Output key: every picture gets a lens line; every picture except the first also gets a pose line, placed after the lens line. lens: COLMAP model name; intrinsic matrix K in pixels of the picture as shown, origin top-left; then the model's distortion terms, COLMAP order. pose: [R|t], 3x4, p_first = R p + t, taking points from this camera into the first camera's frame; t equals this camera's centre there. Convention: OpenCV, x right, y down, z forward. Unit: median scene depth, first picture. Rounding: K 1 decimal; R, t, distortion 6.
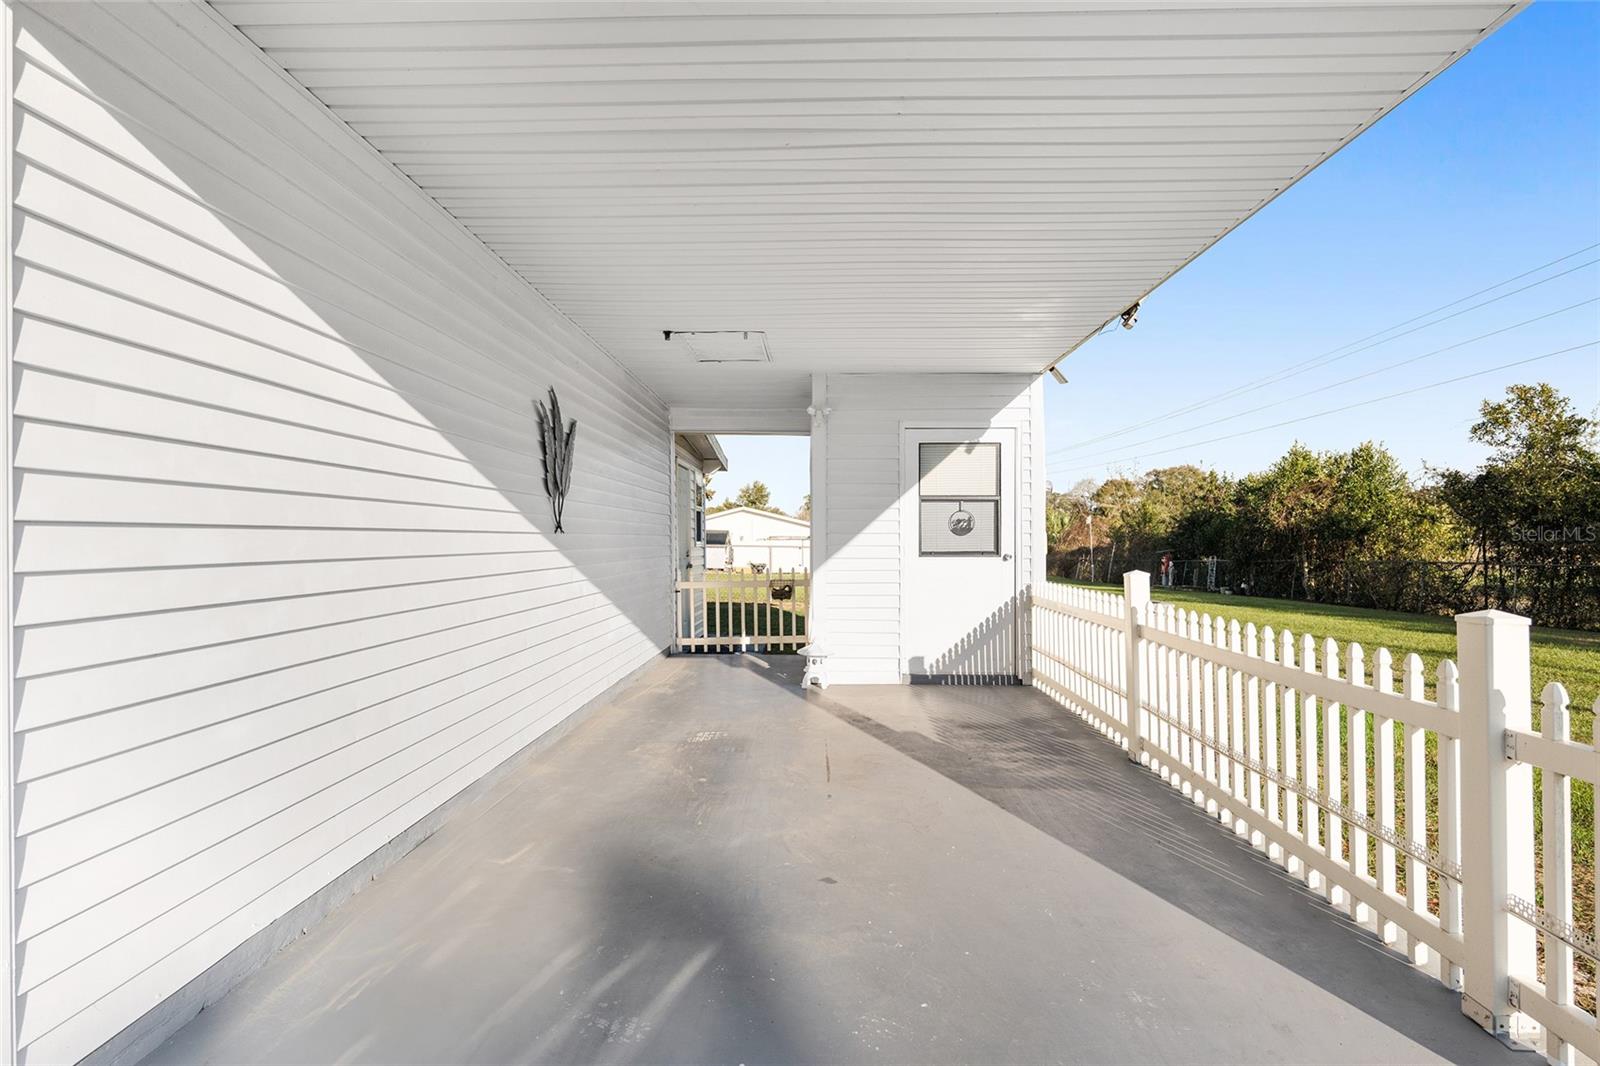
lens RADIAL K [[851.7, 0, 795.4], [0, 851.7, 546.9], [0, 0, 1]] dist [-0.000921, -0.000028]
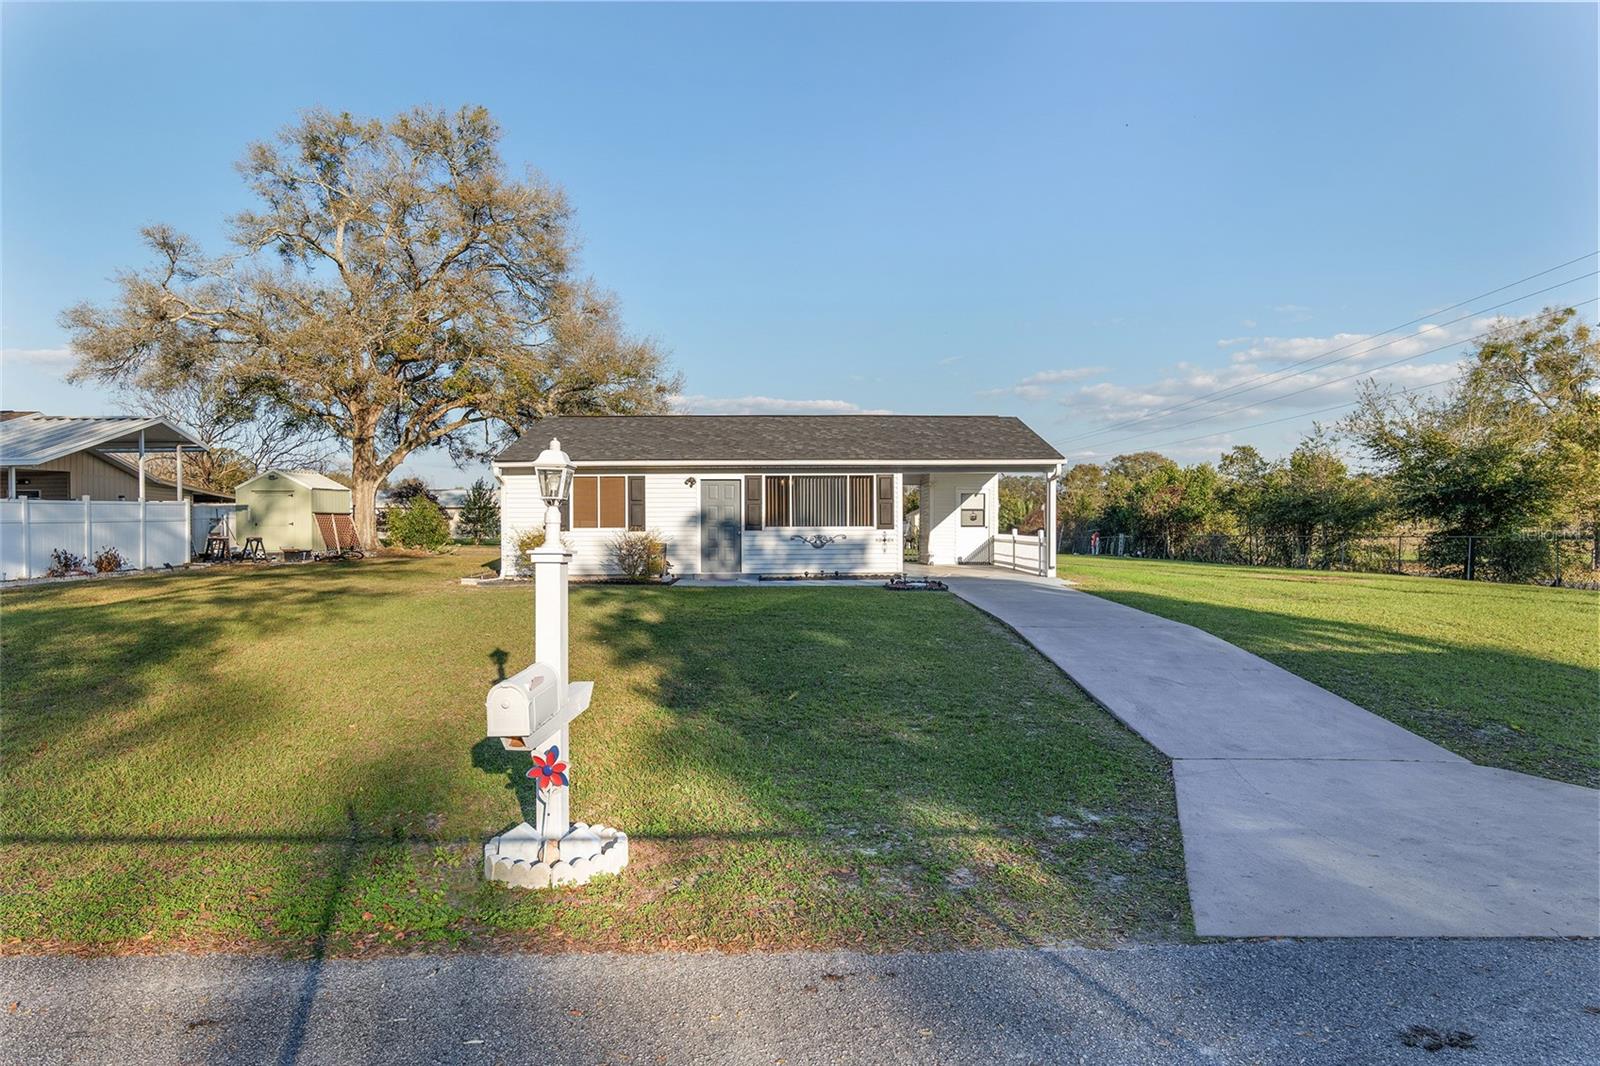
lens RADIAL K [[912.8, 0, 795.4], [0, 912.8, 532.5], [0, 0, 1]] dist [0.002789, 0.000731]
pose [[0.999040, 0.002022, 0.043764, -0.668597], [-0.002196, 0.999990, 0.003910, 0.020718], [-0.043756, -0.004002, 0.999034, -2.586095]]
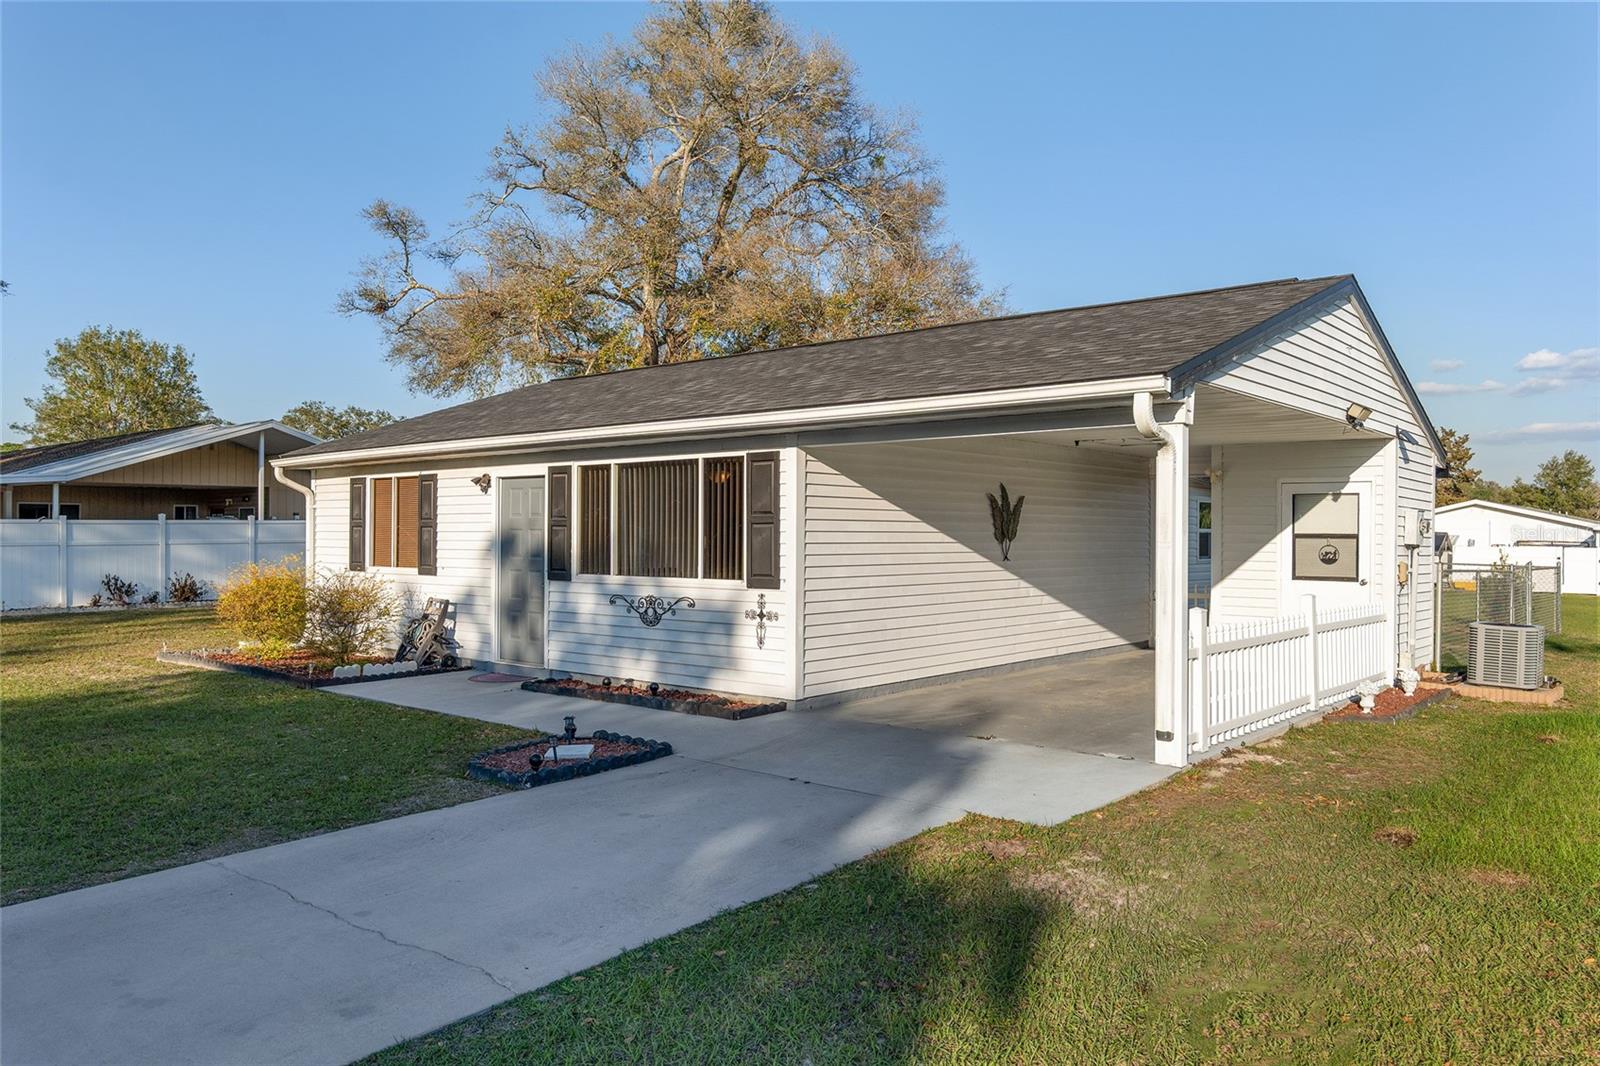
lens RADIAL K [[1125.2, 0, 800.0], [0, 1125.2, 533.0], [0, 0, 1]] dist [0.002952, -0.000362]
pose [[0.779482, 0.008281, -0.626370, 0.642194], [-0.014242, 0.999888, -0.004504, -0.042414], [0.626262, 0.012432, 0.779513, -0.844422]]
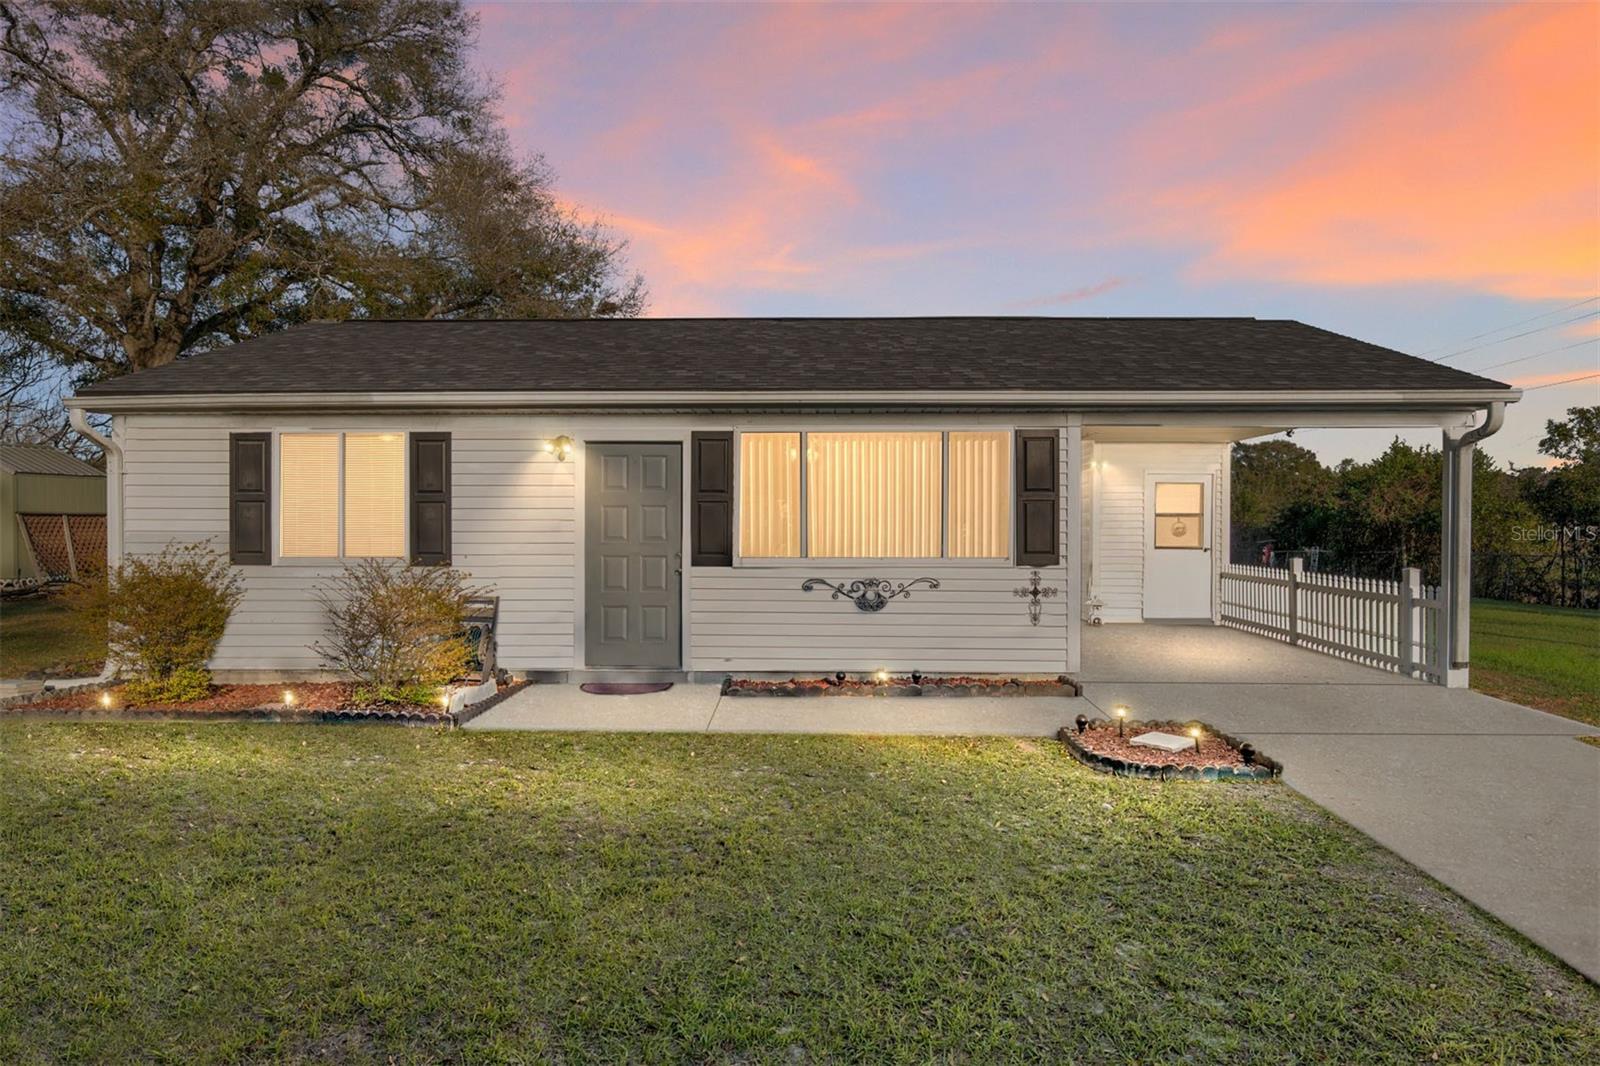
lens RADIAL K [[1032.1, 0, 796.1], [0, 1032.1, 535.6], [0, 0, 1]] dist [0.004705, 0.000025]
pose [[0.999957, 0.008124, -0.004532, -0.562938], [-0.008099, 0.999952, 0.005584, -0.020892], [0.004577, -0.005547, 0.999974, -1.071271]]
